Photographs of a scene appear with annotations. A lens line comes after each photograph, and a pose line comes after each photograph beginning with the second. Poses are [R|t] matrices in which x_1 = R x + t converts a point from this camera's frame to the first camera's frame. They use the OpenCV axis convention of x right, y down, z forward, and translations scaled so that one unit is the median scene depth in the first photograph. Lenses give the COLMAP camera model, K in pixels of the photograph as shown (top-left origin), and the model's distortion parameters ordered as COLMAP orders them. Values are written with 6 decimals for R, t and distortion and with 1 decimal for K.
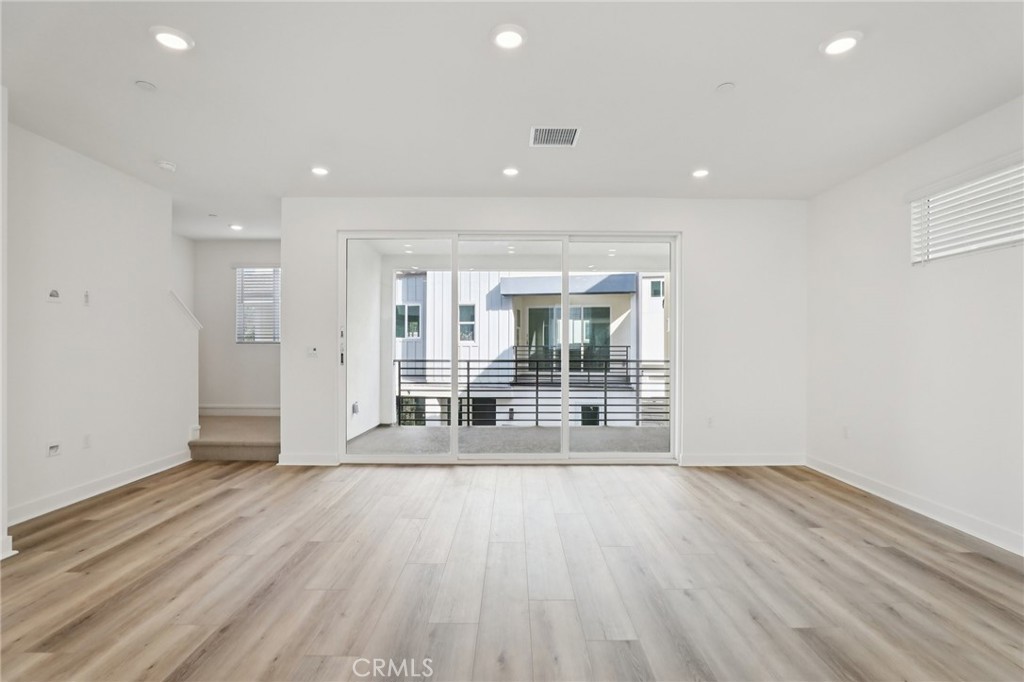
lens RADIAL K [[485.1, 0, 518.7], [0, 485.1, 341.8], [0, 0, 1]] dist [-0.027361, 0.000236]
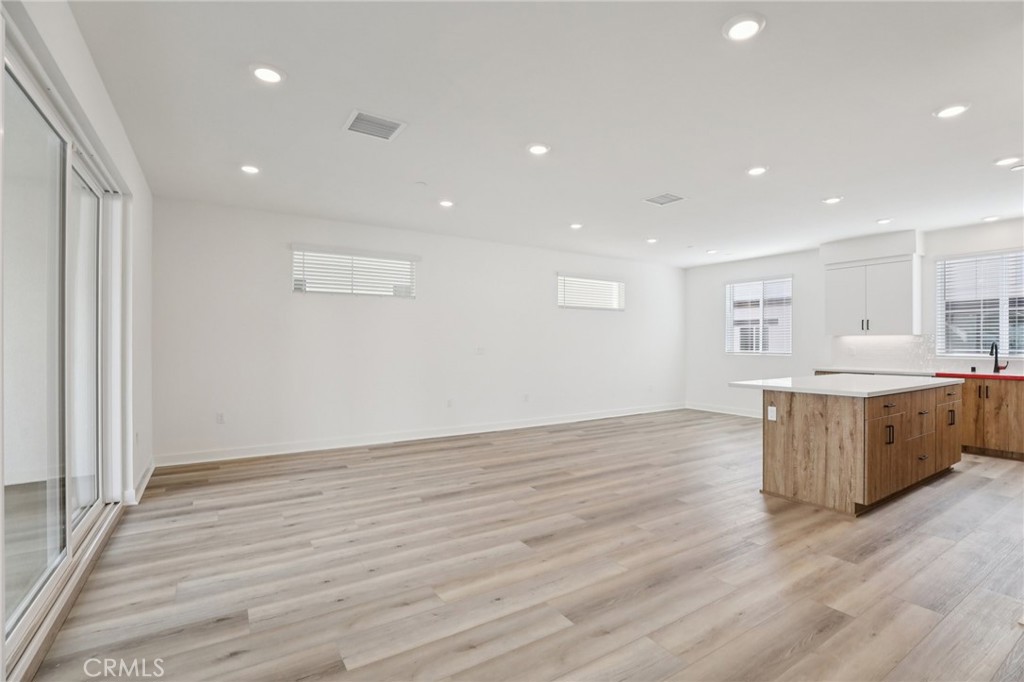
lens RADIAL K [[471.1, 0, 515.1], [0, 471.1, 343.2], [0, 0, 1]] dist [-0.042681, 0.010241]
pose [[-0.535114, -0.003080, 0.844774, -0.203895], [-0.010428, 0.999941, -0.002960, -0.000185], [-0.844716, -0.010394, -0.535115, 0.303193]]
